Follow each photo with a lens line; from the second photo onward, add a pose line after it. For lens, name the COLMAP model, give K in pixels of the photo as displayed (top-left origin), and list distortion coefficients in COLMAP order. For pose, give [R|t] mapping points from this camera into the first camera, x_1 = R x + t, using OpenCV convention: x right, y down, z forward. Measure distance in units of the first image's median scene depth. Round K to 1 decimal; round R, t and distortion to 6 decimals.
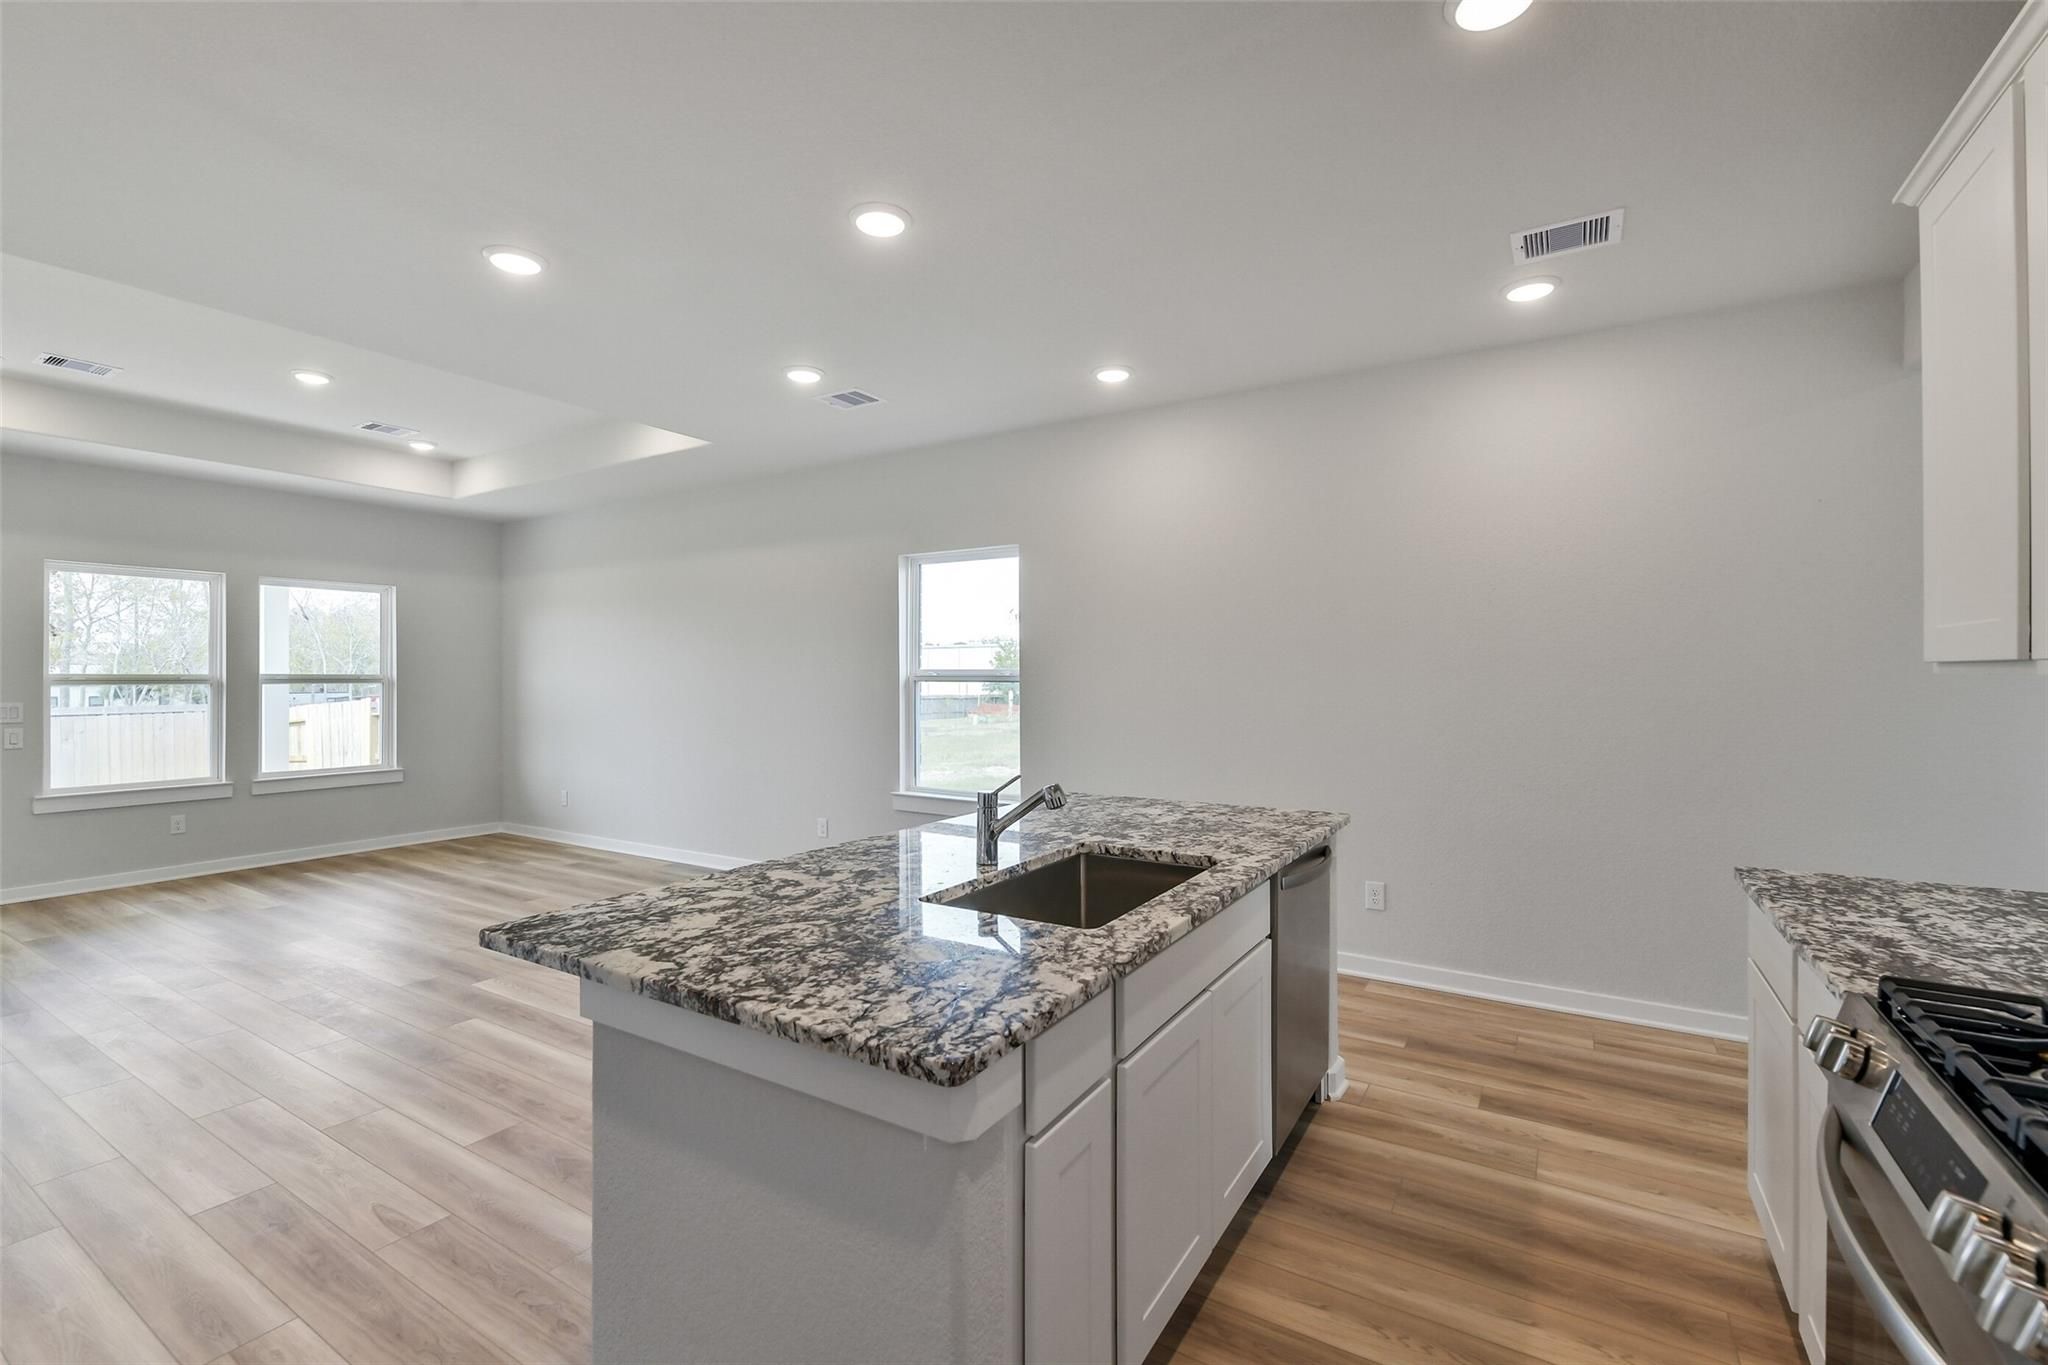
lens RADIAL K [[882.0, 0, 1020.6], [0, 882.0, 675.3], [0, 0, 1]] dist [-0.003278, -0.001097]
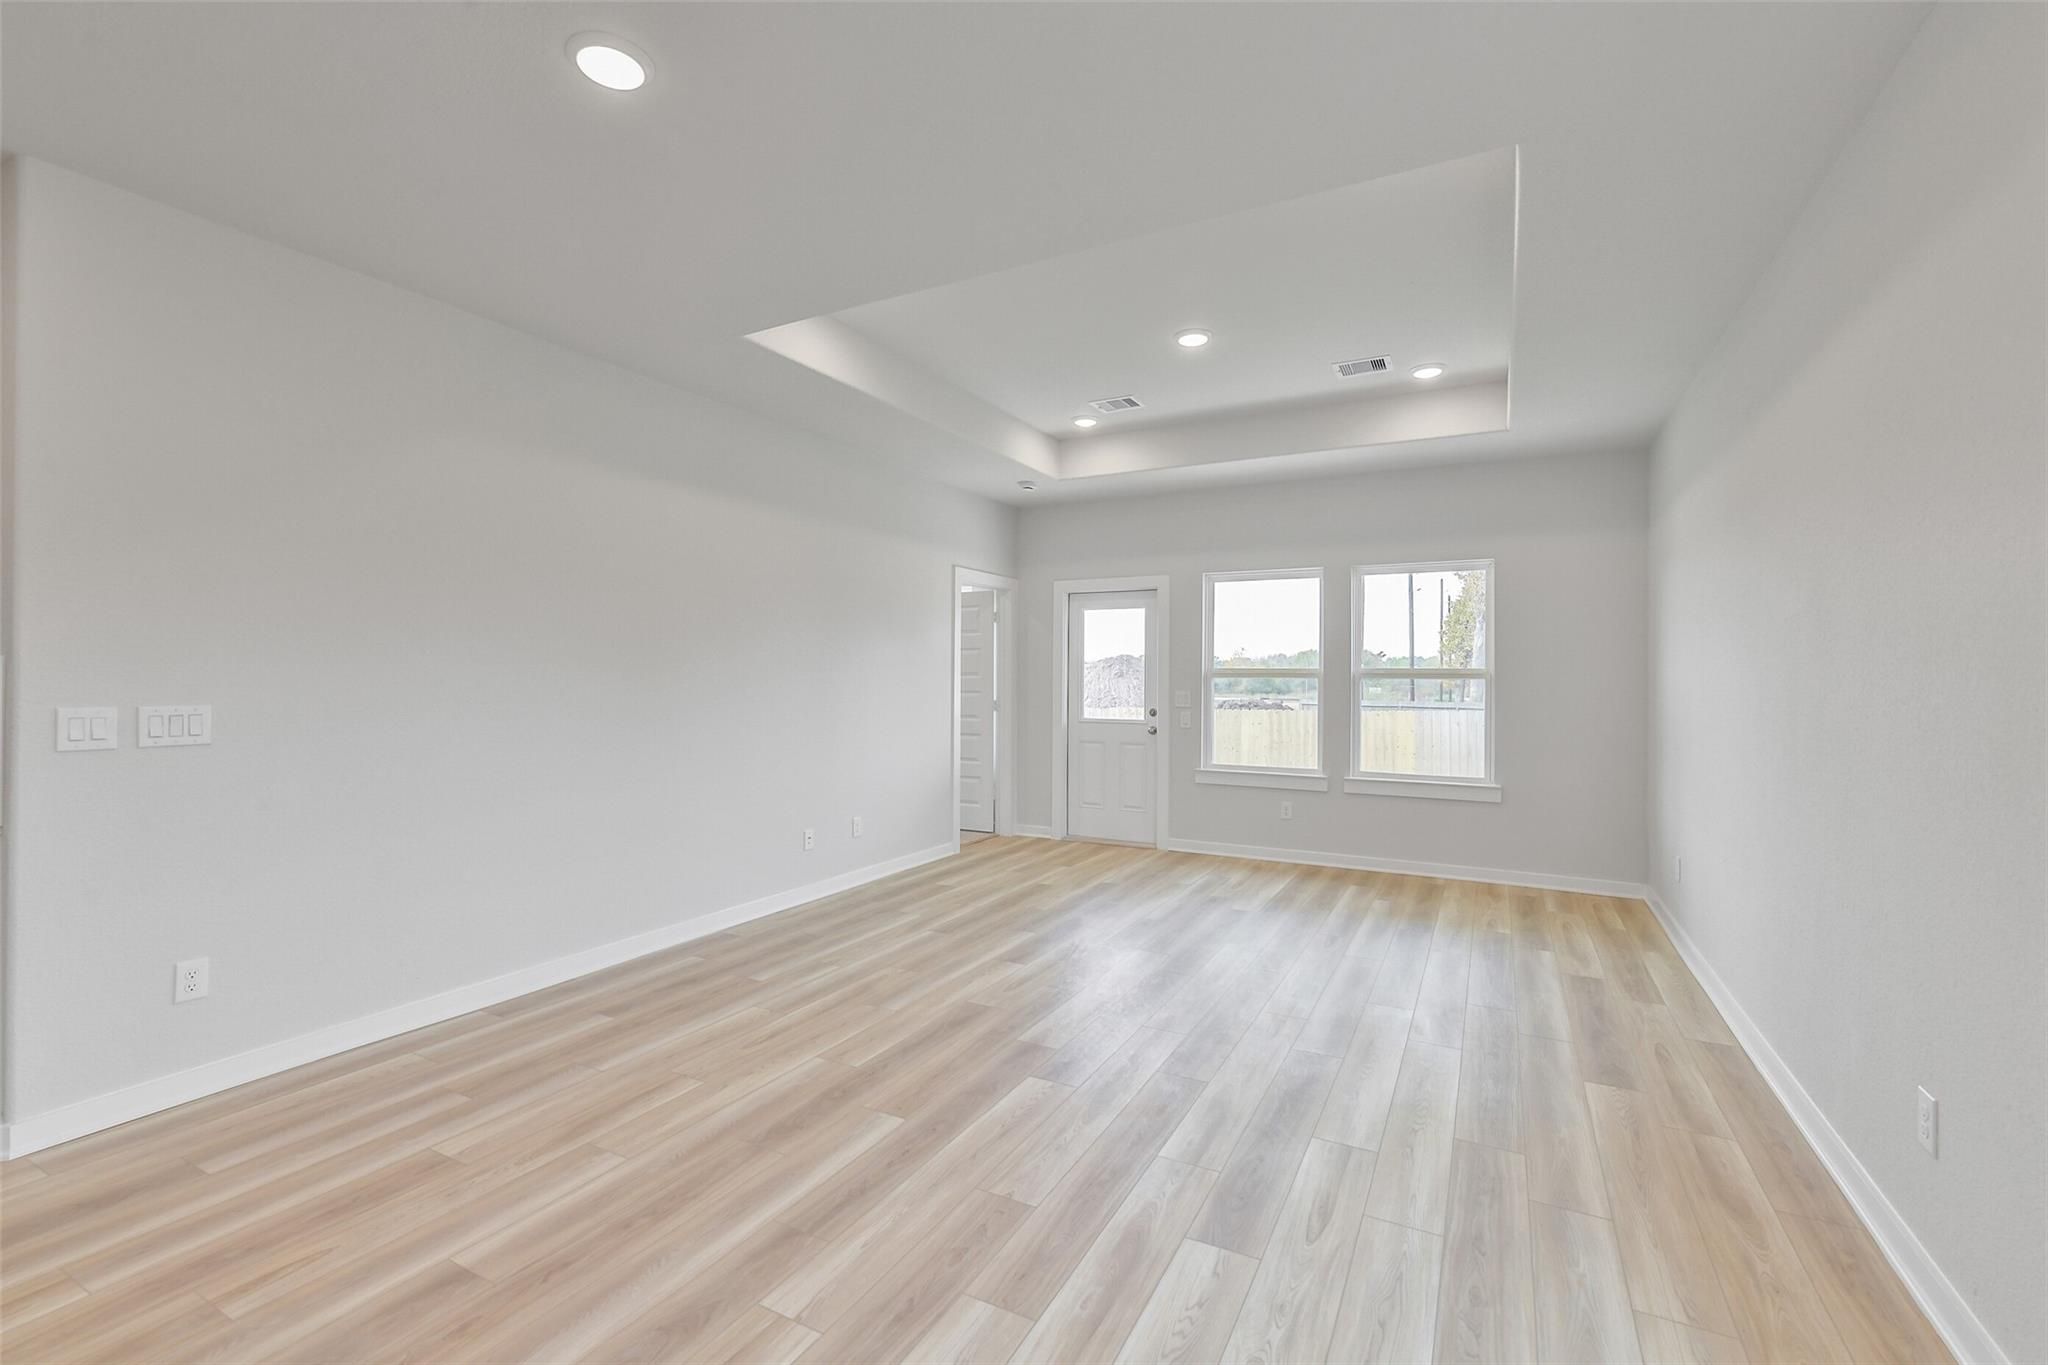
lens RADIAL K [[882.0, 0, 1032.5], [0, 882.0, 676.8], [0, 0, 1]] dist [-0.003278, -0.001097]
pose [[0.078318, 0.002168, -0.996926, 0.073084], [-0.002708, 0.999994, 0.001962, 0.006798], [0.996925, 0.002546, 0.078323, 0.570373]]
